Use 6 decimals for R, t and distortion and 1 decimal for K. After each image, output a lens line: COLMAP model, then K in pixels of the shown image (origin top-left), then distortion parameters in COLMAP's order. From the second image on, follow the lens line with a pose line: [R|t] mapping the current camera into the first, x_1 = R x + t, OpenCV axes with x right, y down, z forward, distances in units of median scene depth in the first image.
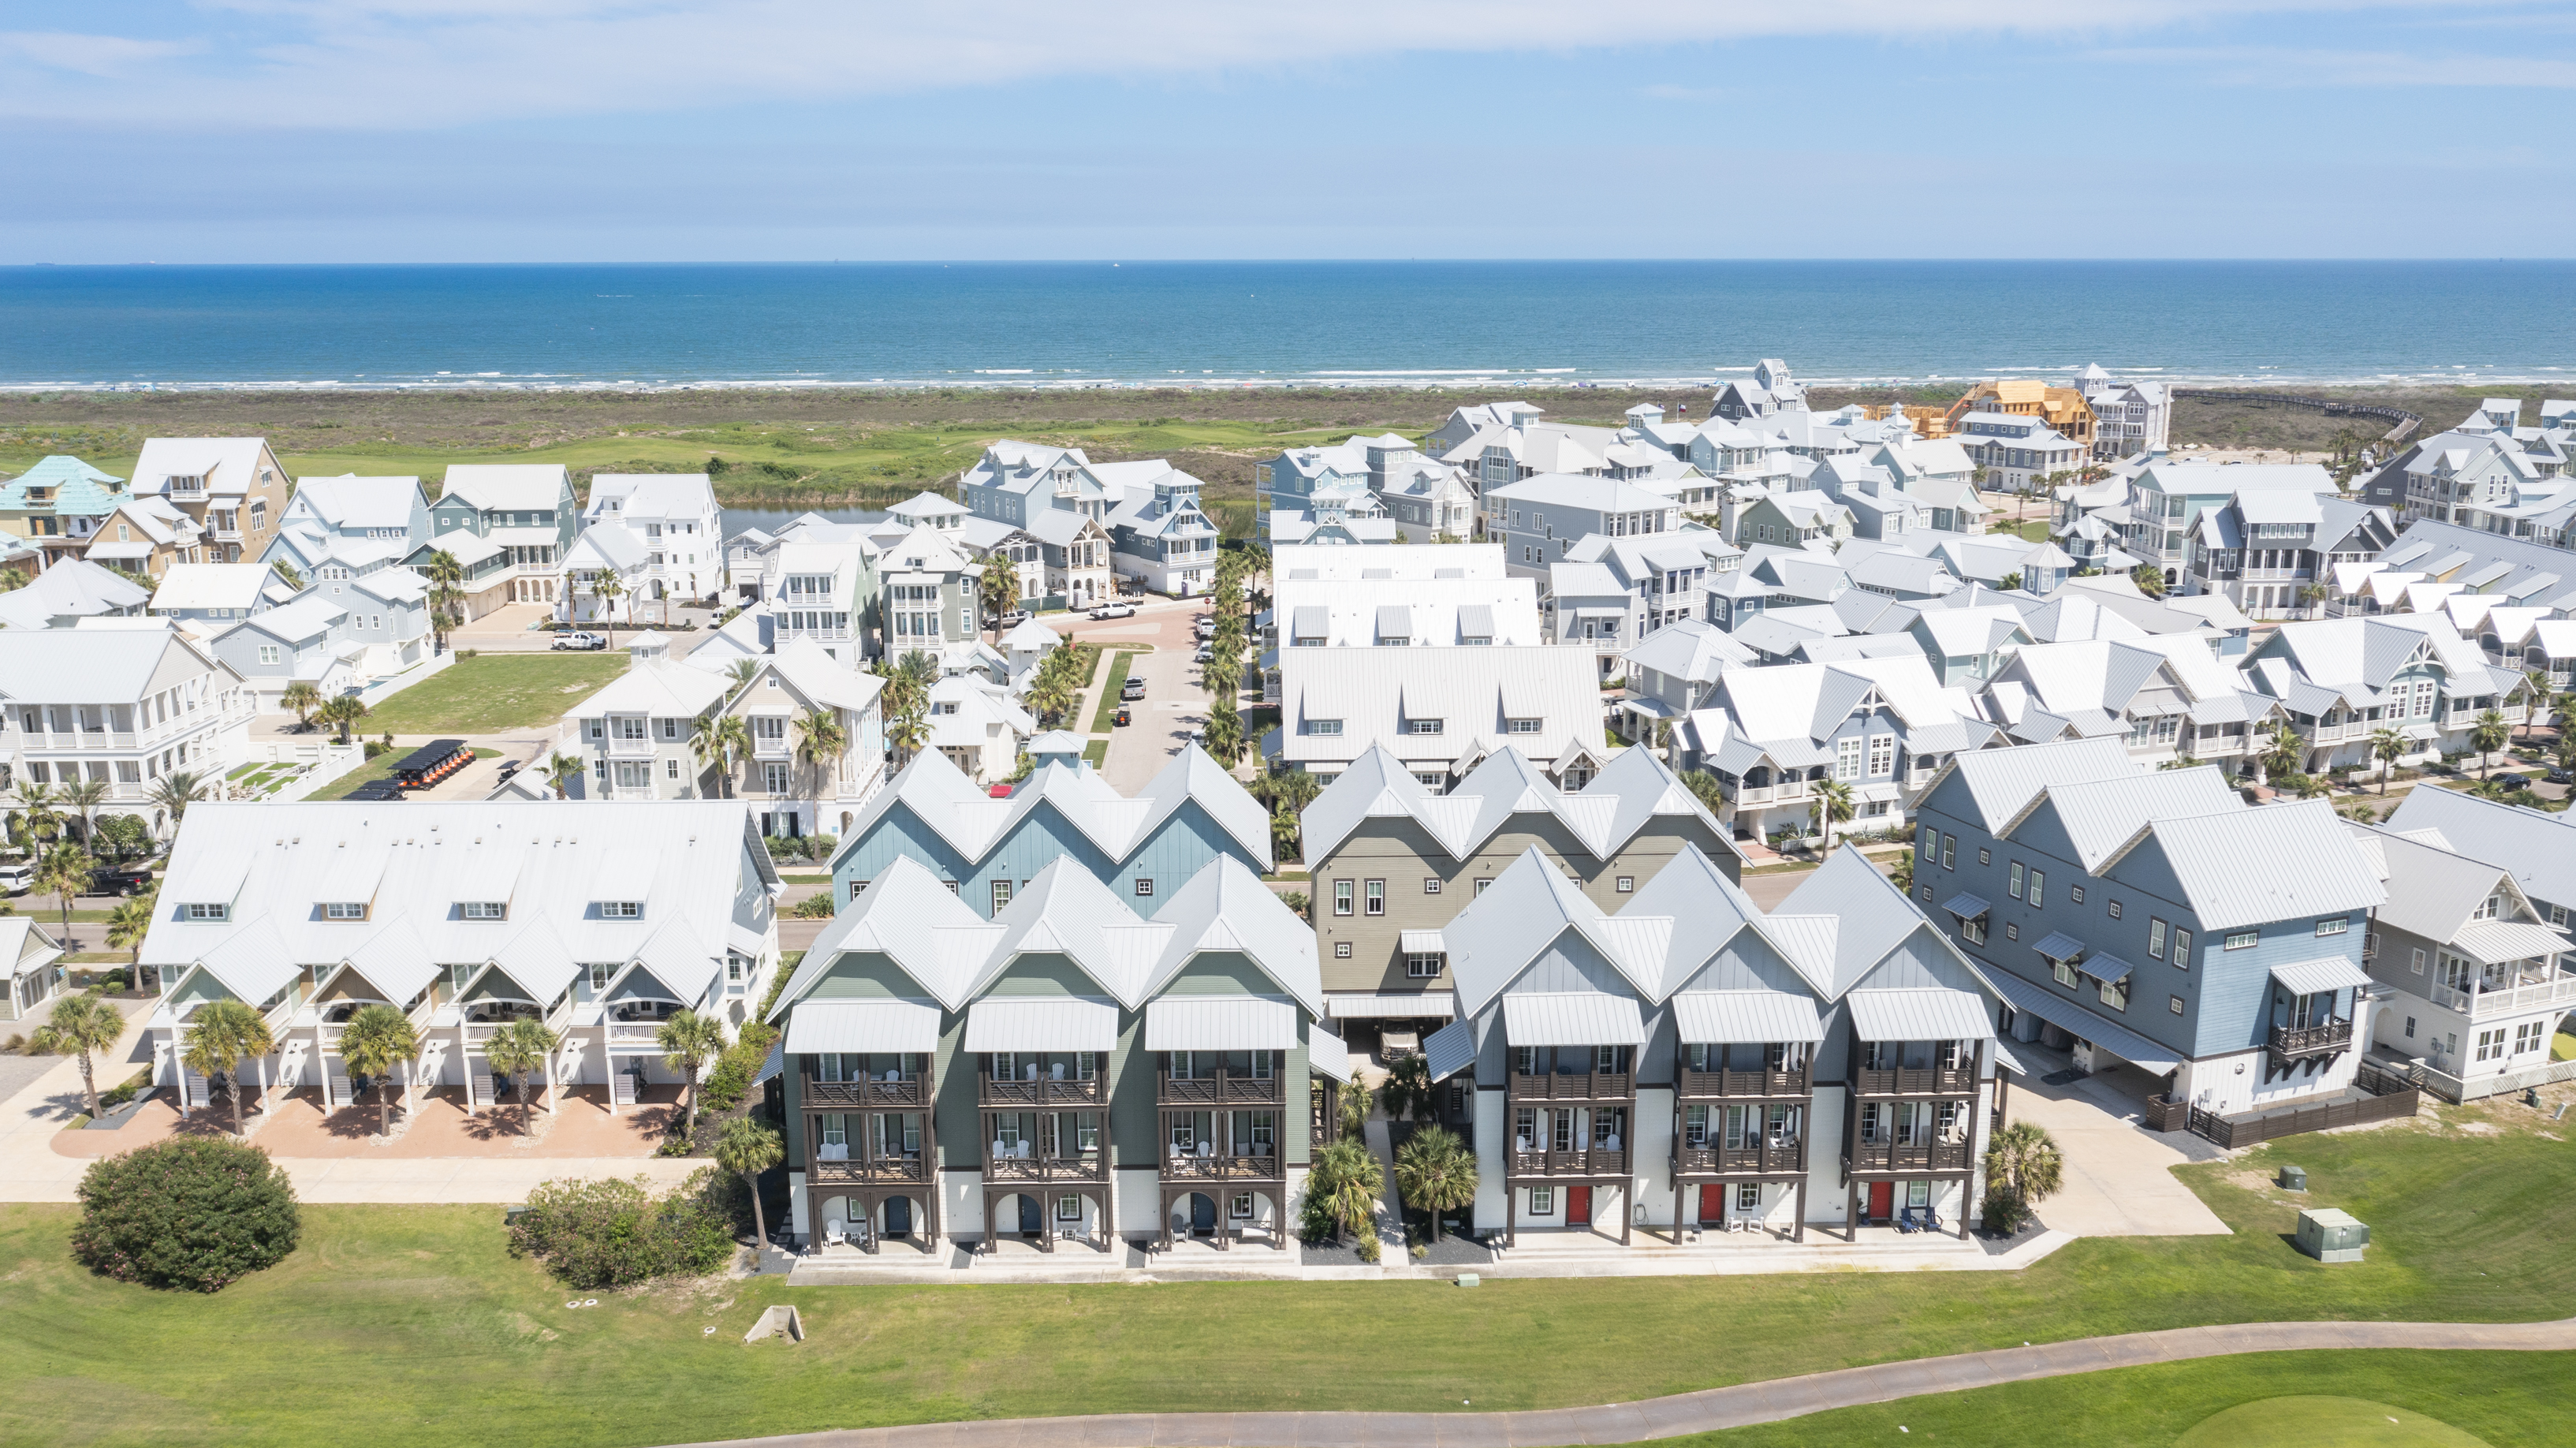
lens RADIAL K [[2090.1, 0, 1318.1], [0, 2090.1, 721.2], [0, 0, 1]] dist [-0.019378, -0.001971]
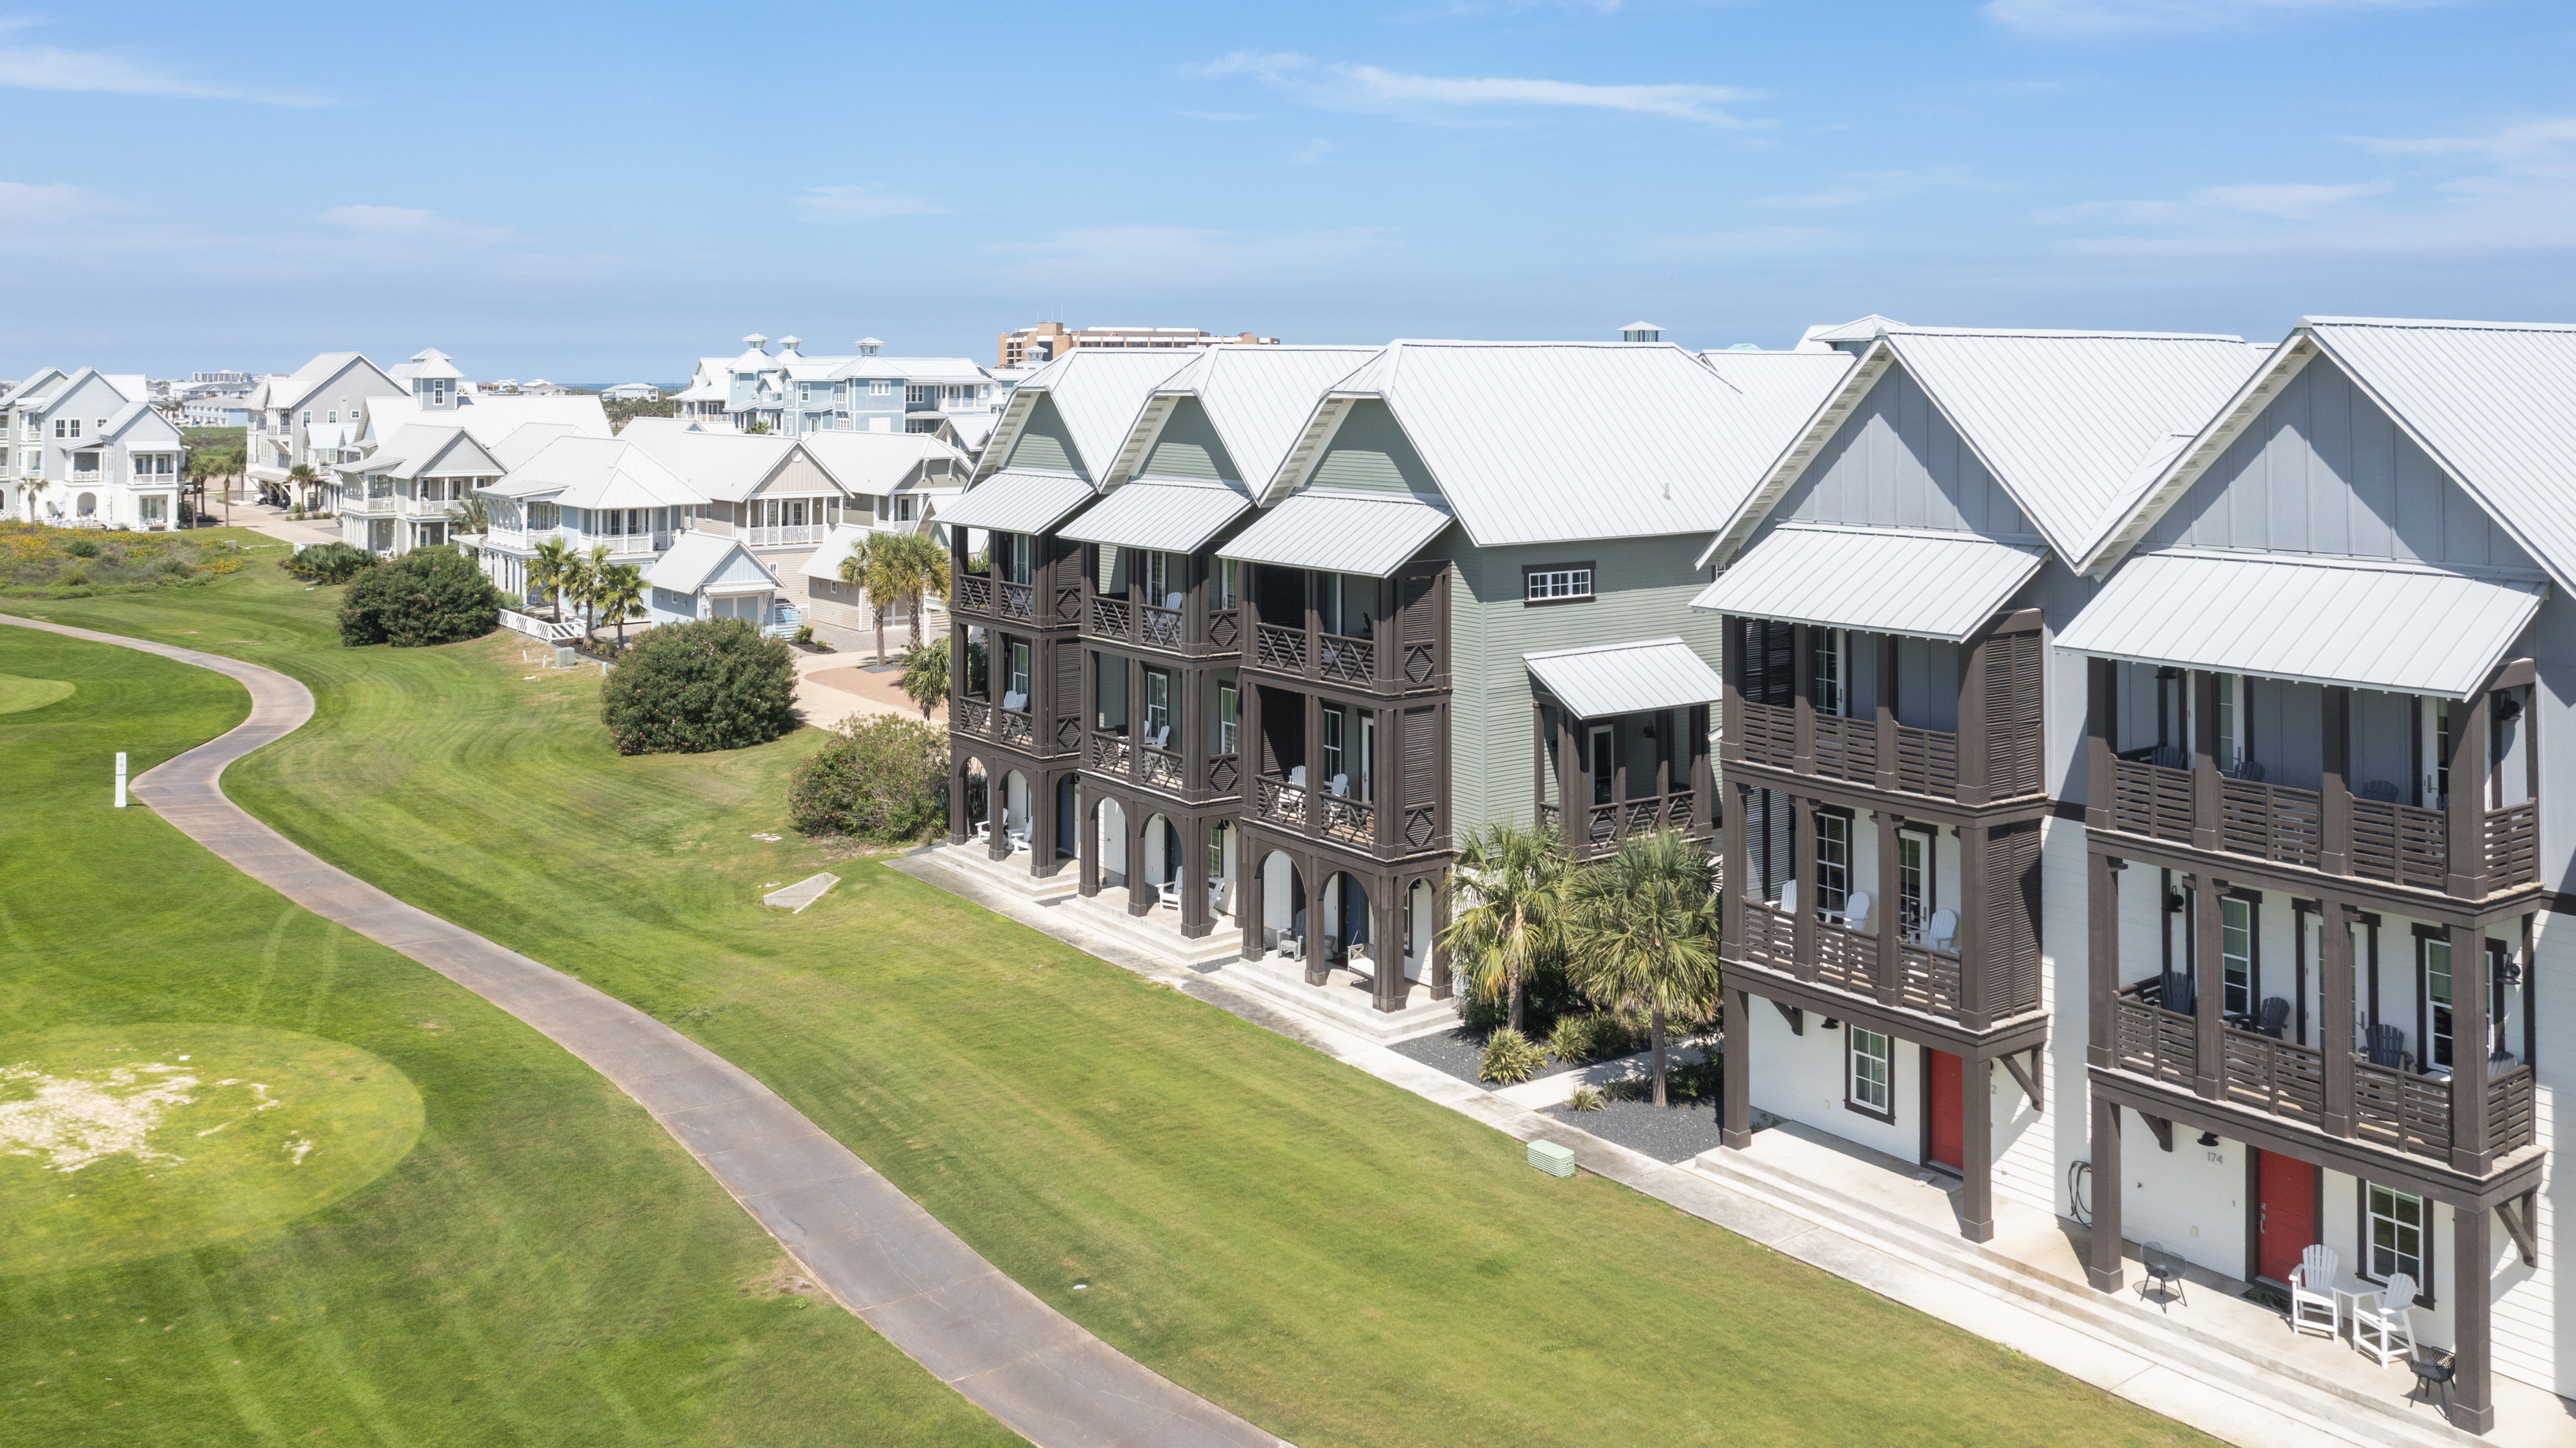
lens RADIAL K [[2103.3, 0, 1302.1], [0, 2103.3, 362.2], [0, 0, 1]] dist [-0.014287, 0.003081]
pose [[0.557213, -0.014444, -0.830244, 0.169628], [-0.173448, 0.975769, -0.133384, 0.075482], [0.812052, 0.218327, 0.541206, 0.297165]]
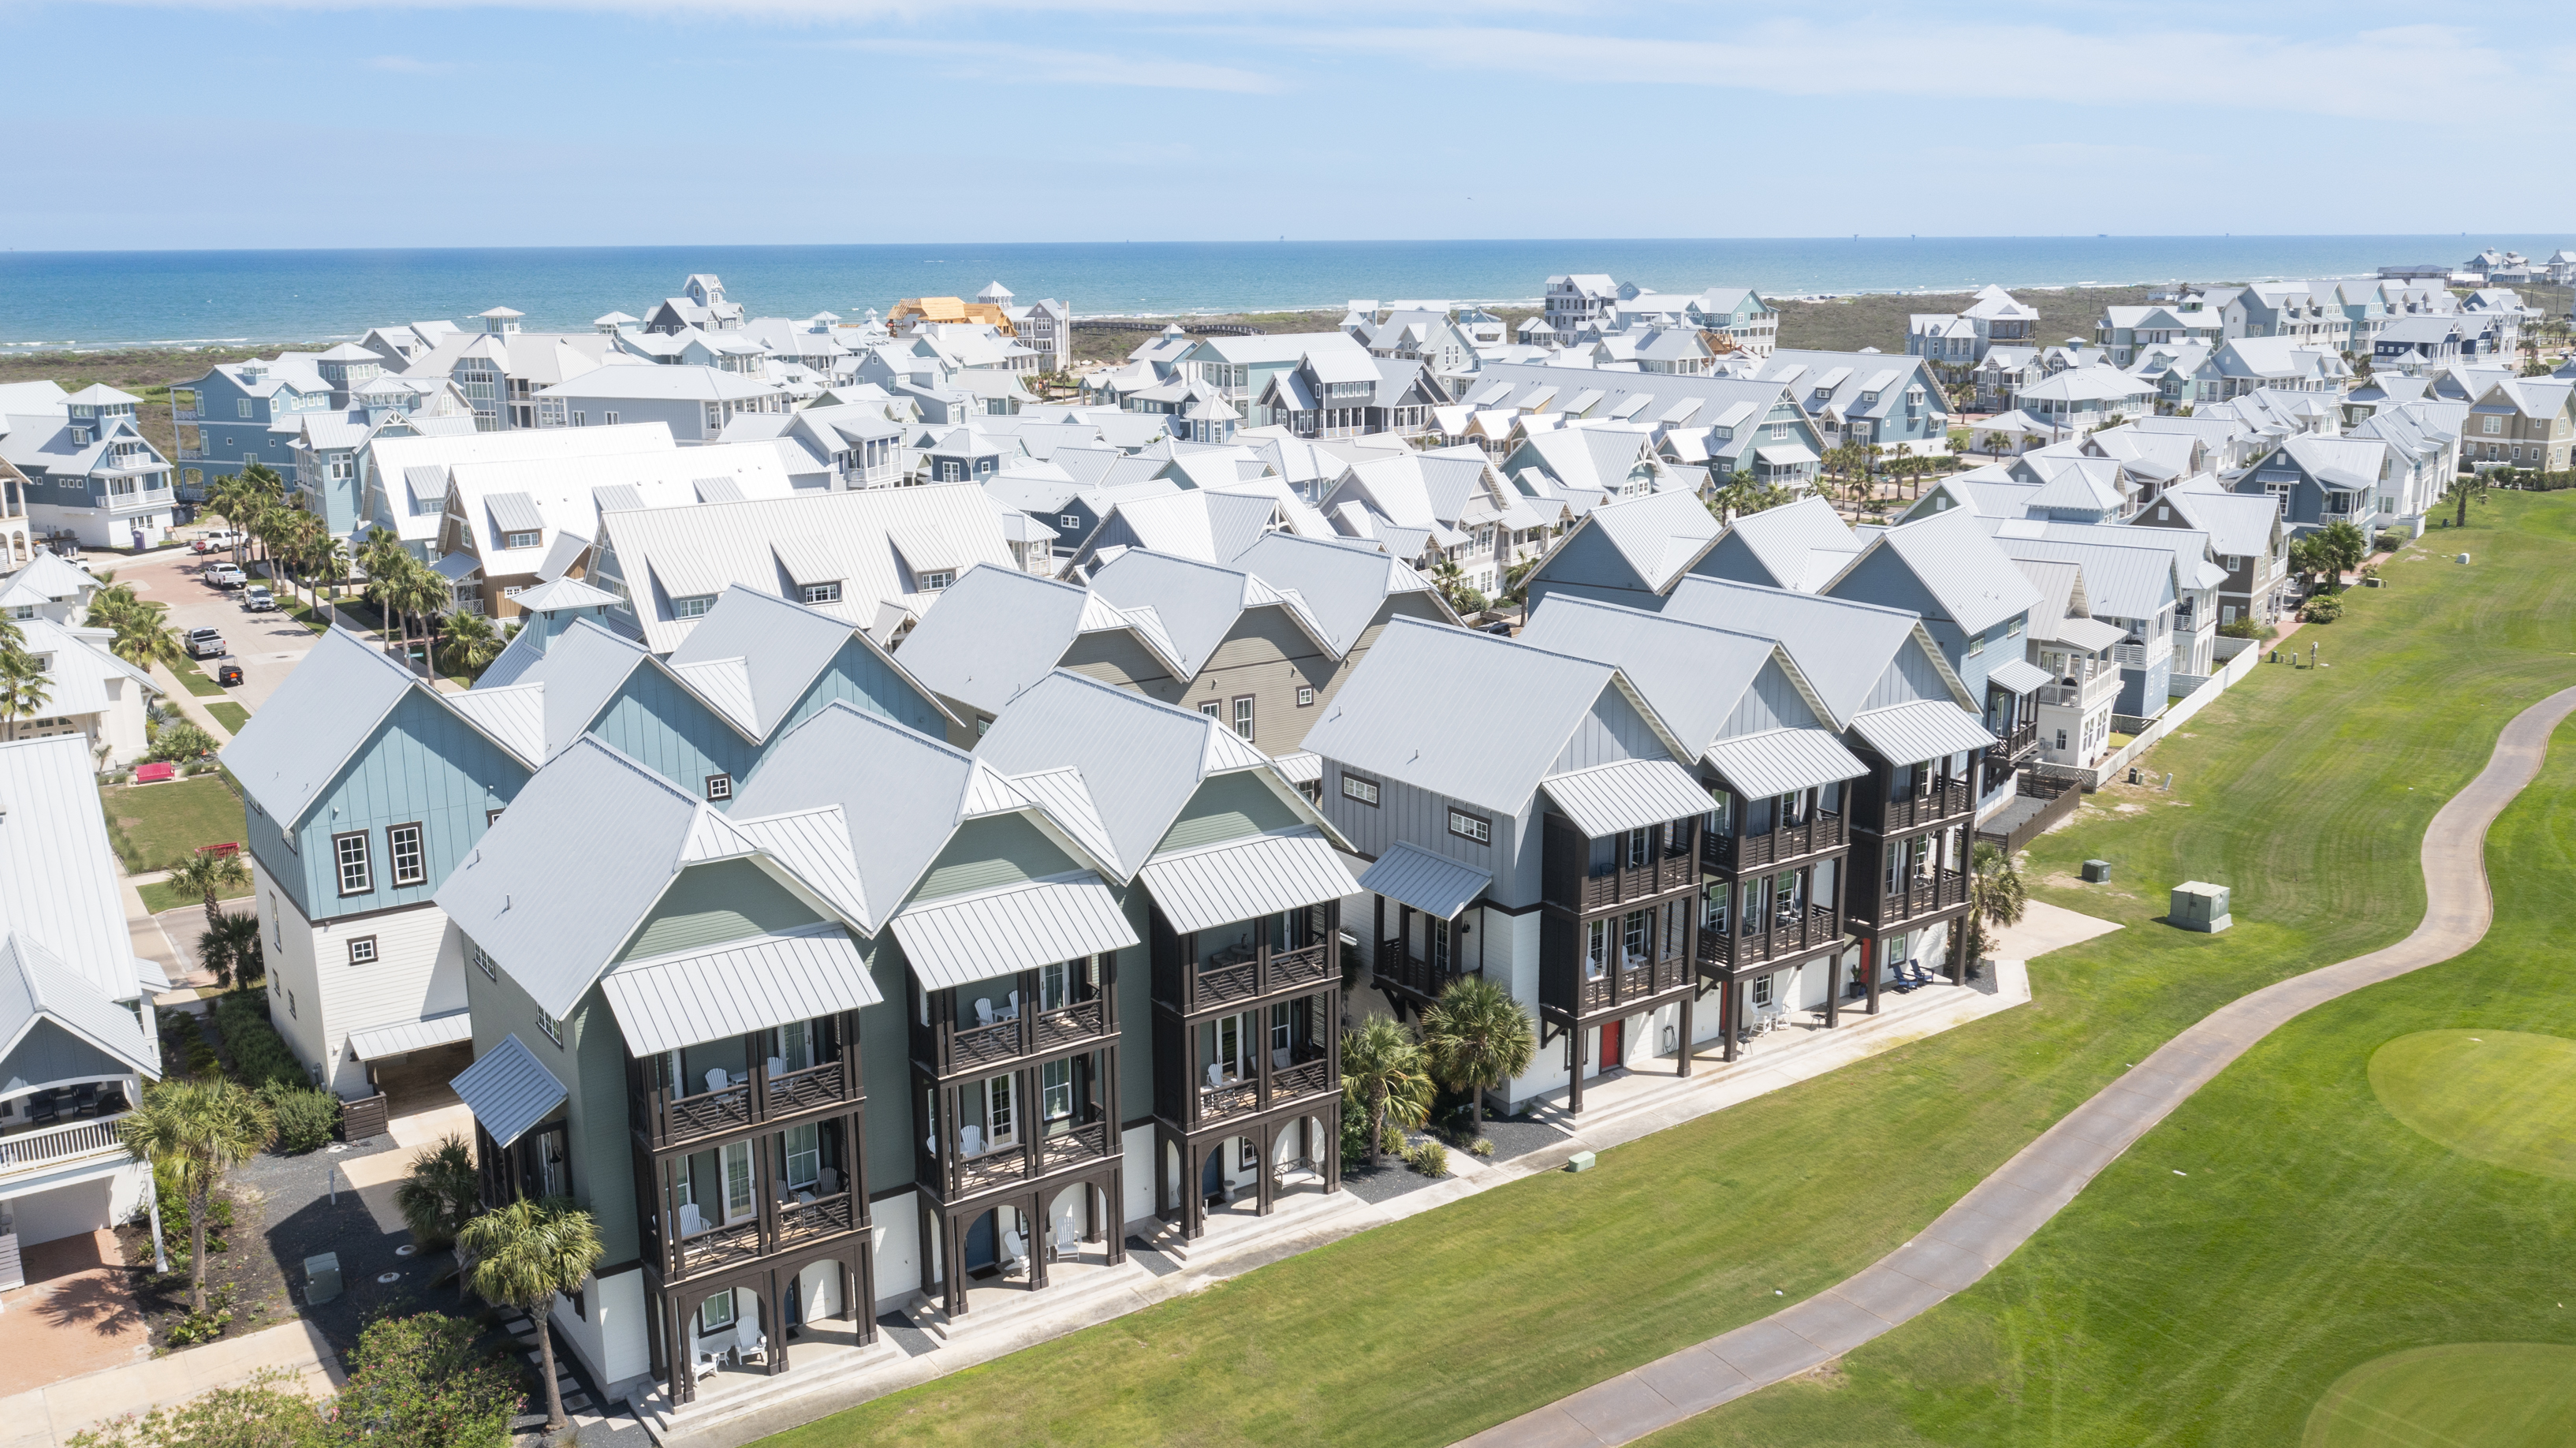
lens RADIAL K [[2090.1, 0, 1318.1], [0, 2090.1, 721.2], [0, 0, 1]] dist [-0.019378, -0.001971]
pose [[0.824653, -0.130499, 0.550380, -0.168624], [0.127796, 0.990848, 0.043456, 0.029117], [-0.551014, 0.034500, 0.833783, 0.182044]]
